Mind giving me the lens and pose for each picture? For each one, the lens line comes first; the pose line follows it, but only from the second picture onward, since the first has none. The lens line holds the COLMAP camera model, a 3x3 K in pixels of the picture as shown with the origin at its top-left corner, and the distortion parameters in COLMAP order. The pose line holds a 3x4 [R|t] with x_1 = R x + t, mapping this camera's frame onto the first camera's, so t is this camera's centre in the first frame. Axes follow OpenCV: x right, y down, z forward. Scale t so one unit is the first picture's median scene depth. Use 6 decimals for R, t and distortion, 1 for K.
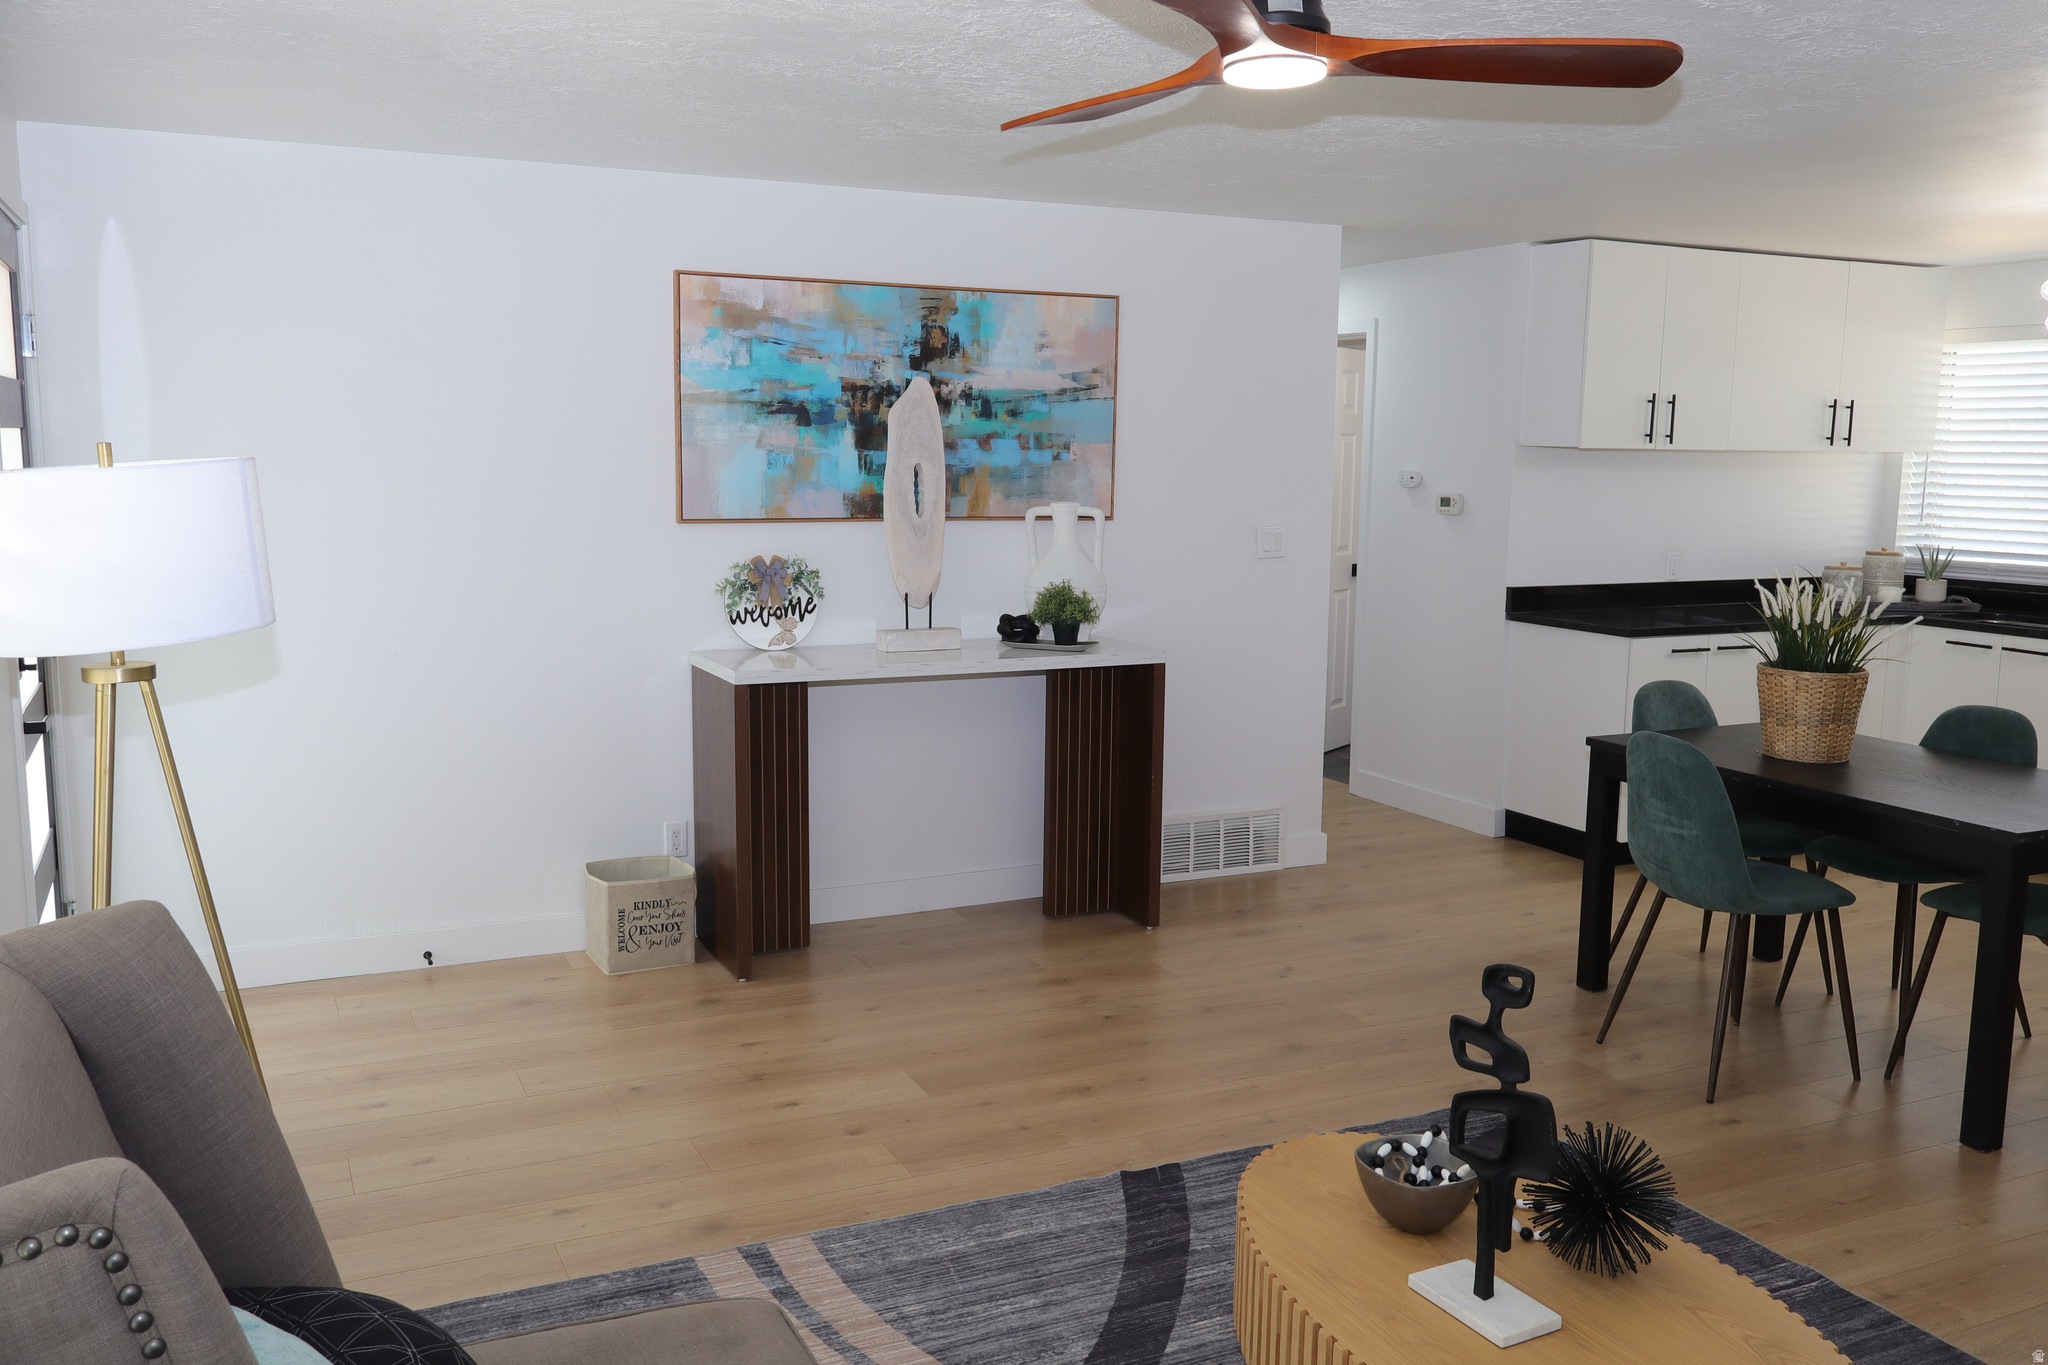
lens RADIAL K [[1719.8, 0, 1026.7], [0, 1719.8, 675.4], [0, 0, 1]] dist [-0.001443, 0.005067]
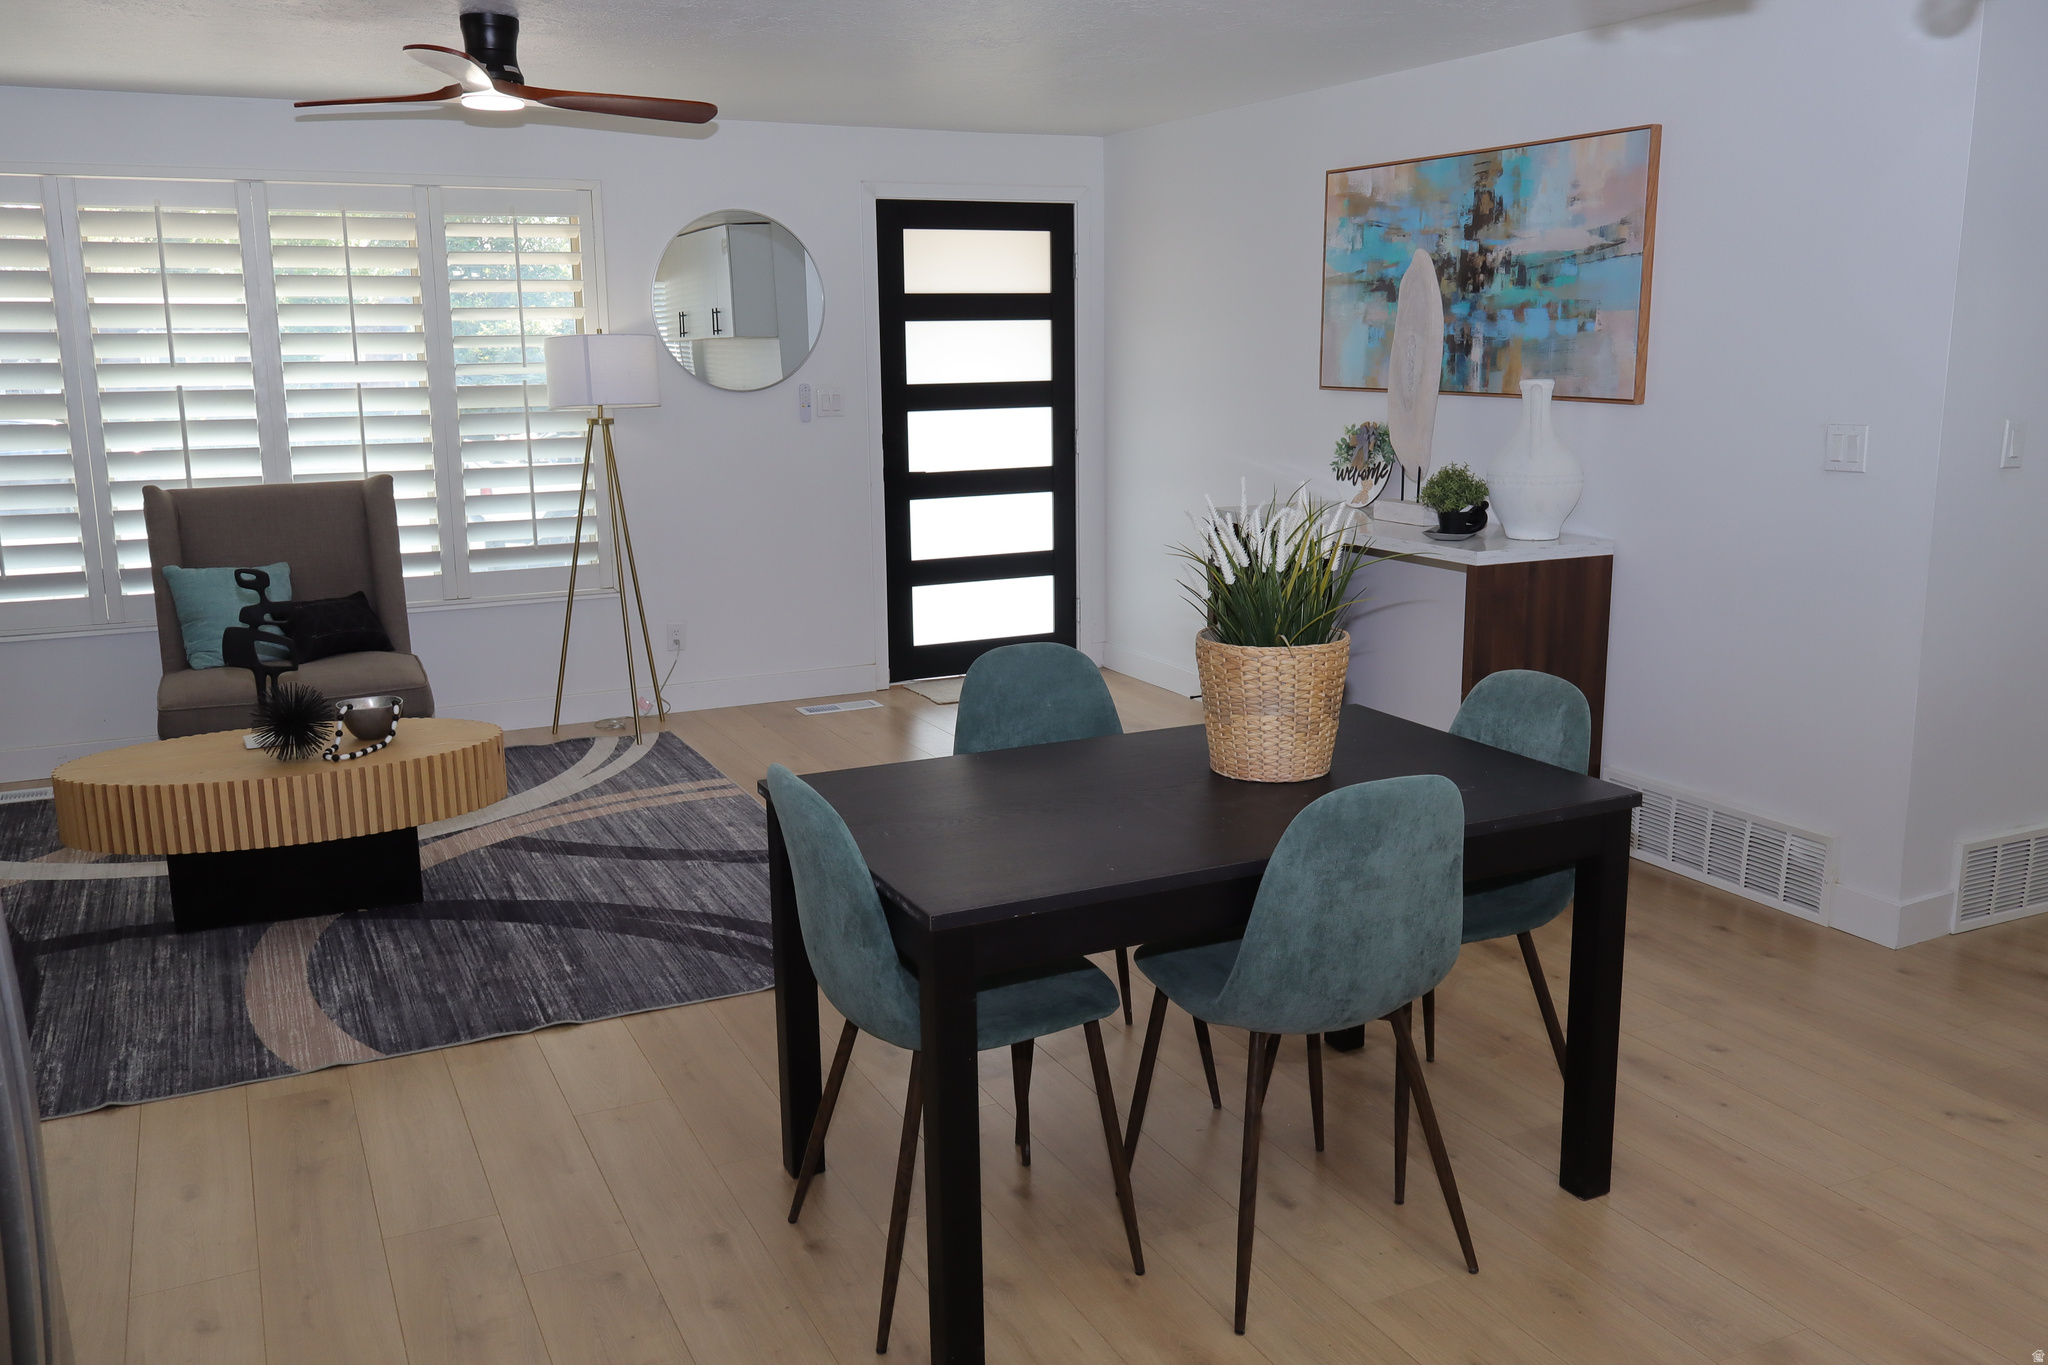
lens RADIAL K [[1719.8, 0, 1031.5], [0, 1719.8, 690.1], [0, 0, 1]] dist [-0.001443, 0.005067]
pose [[-0.014522, 0.198282, -0.980037, 0.942071], [-0.113399, 0.973490, 0.198638, -0.093366], [0.993443, 0.114020, 0.008348, 0.767163]]
